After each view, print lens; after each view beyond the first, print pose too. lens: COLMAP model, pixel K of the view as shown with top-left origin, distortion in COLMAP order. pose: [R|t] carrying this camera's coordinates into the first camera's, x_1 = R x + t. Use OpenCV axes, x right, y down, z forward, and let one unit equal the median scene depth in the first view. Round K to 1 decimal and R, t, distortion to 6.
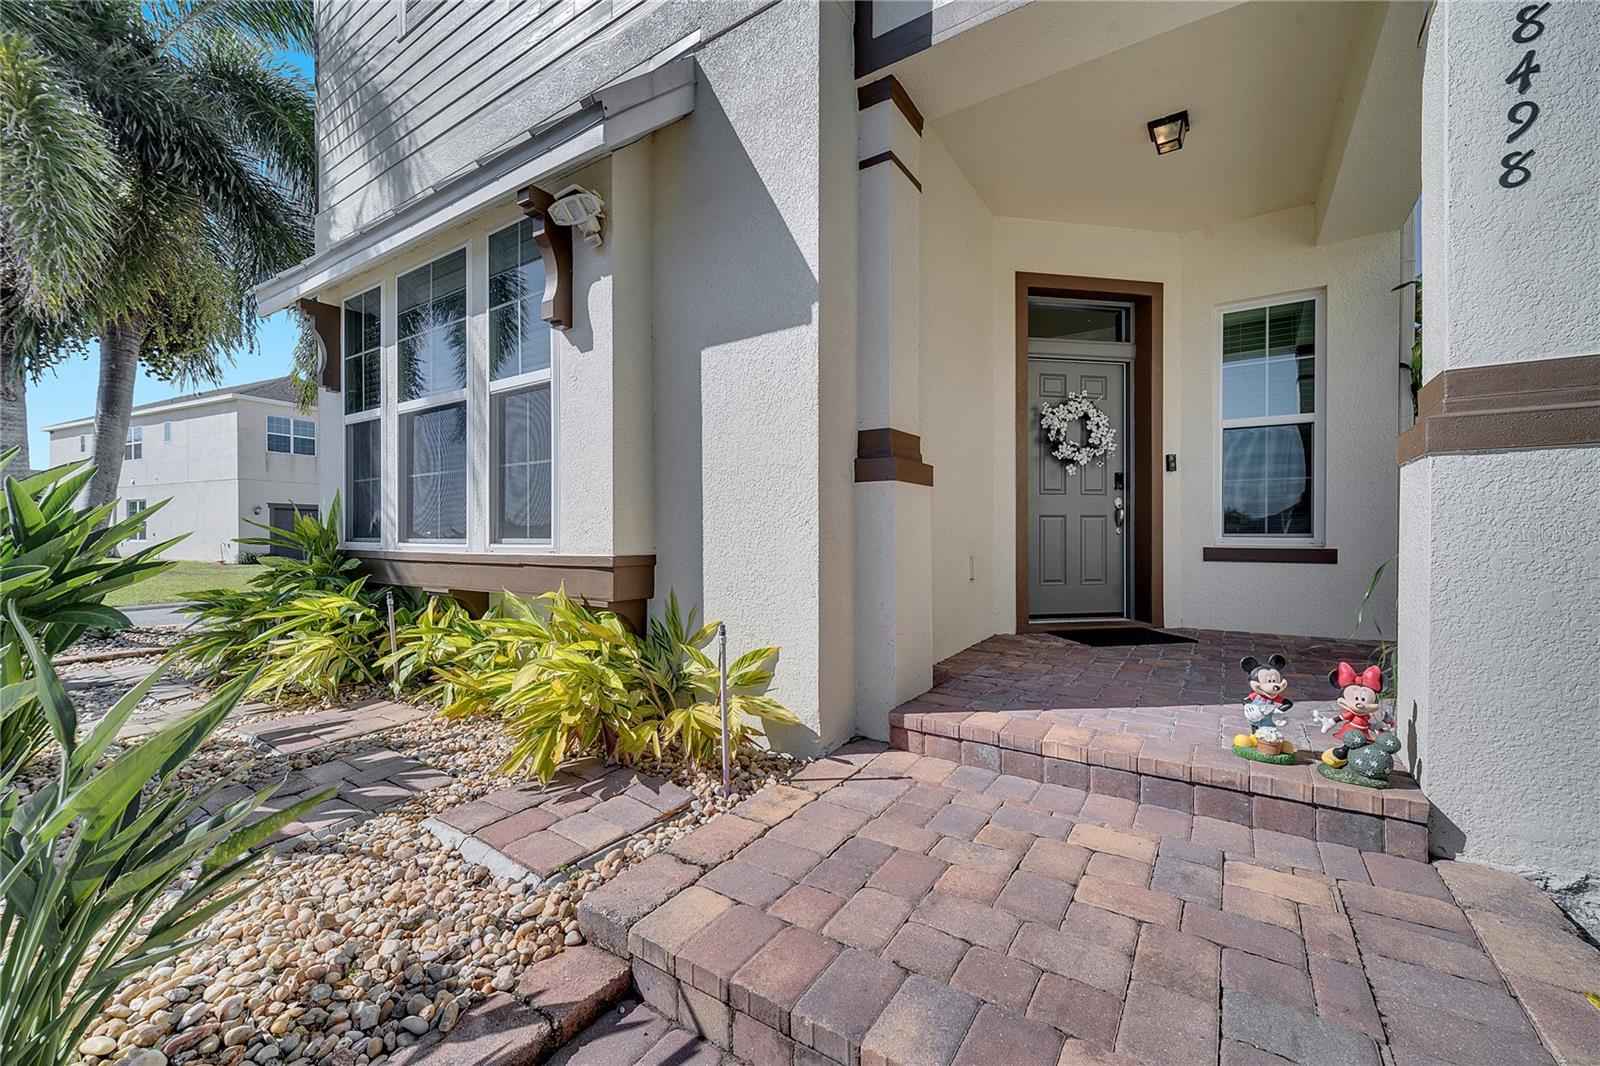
lens RADIAL K [[643.4, 0, 807.0], [0, 643.4, 535.9], [0, 0, 1]] dist [0.024823, -0.000020]
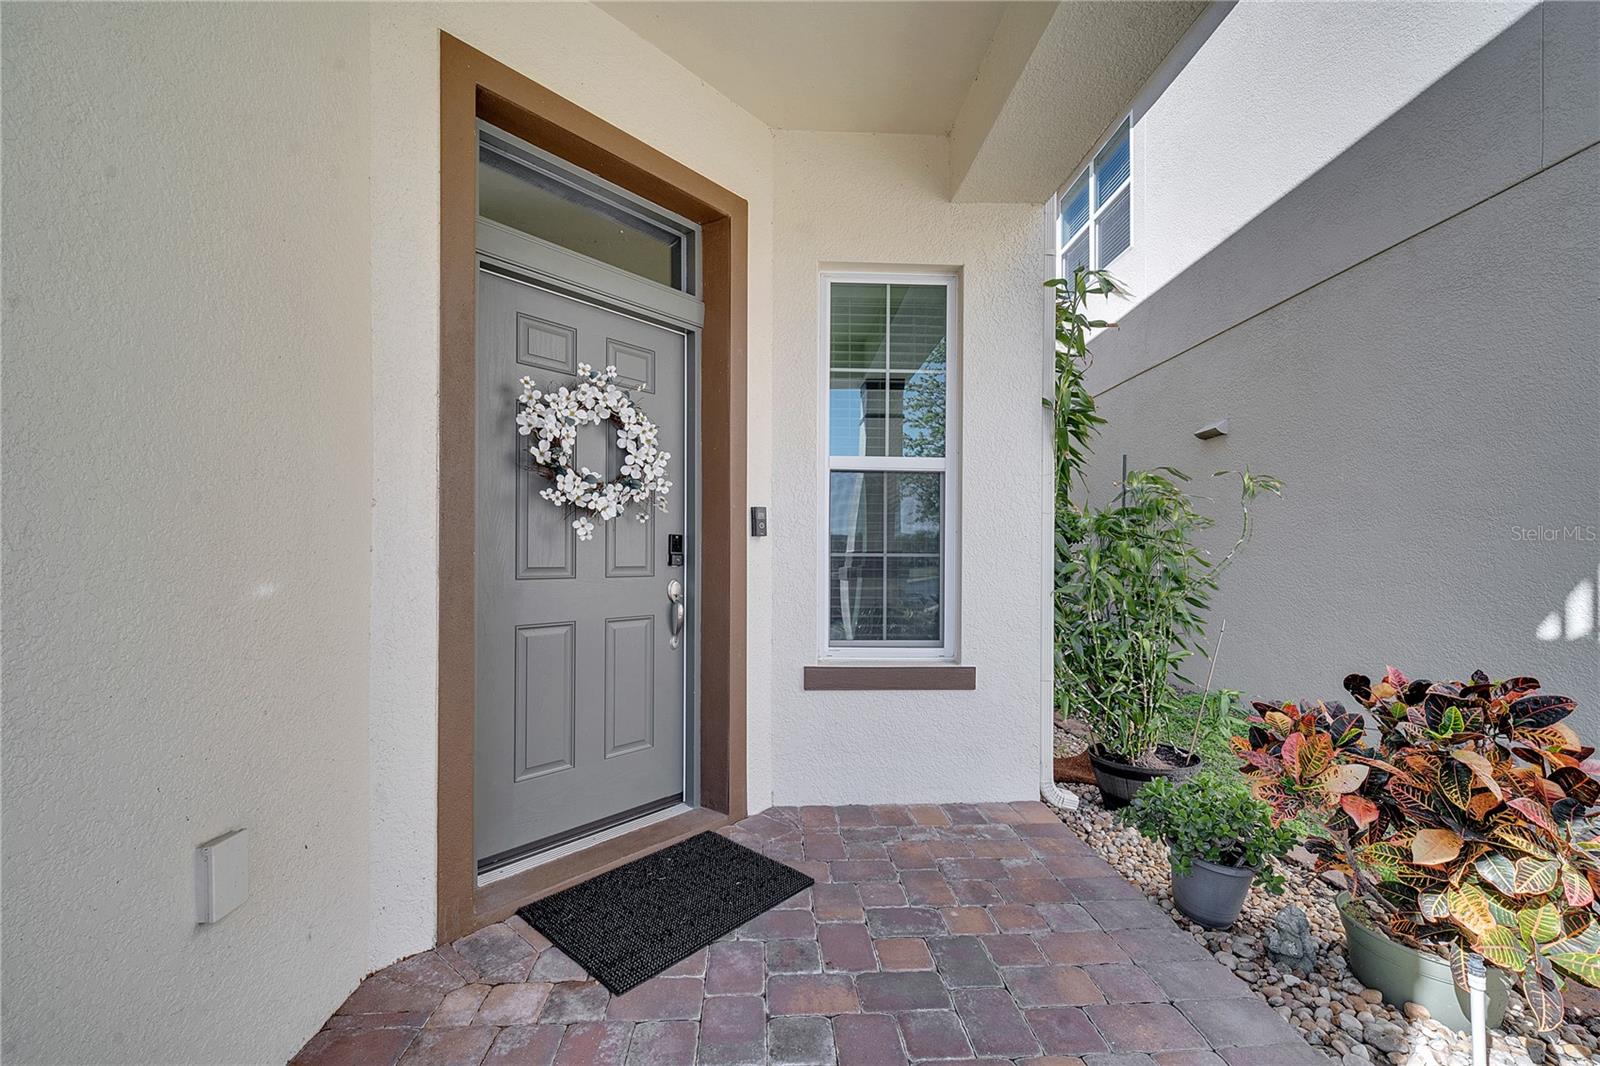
lens RADIAL K [[642.7, 0, 796.7], [0, 642.7, 556.1], [0, 0, 1]] dist [0.000996, 0.000207]
pose [[0.804053, 0.005332, 0.594533, 0.252844], [-0.005566, 0.999983, -0.001441, -0.081805], [-0.594531, -0.002151, 0.804070, 0.526305]]
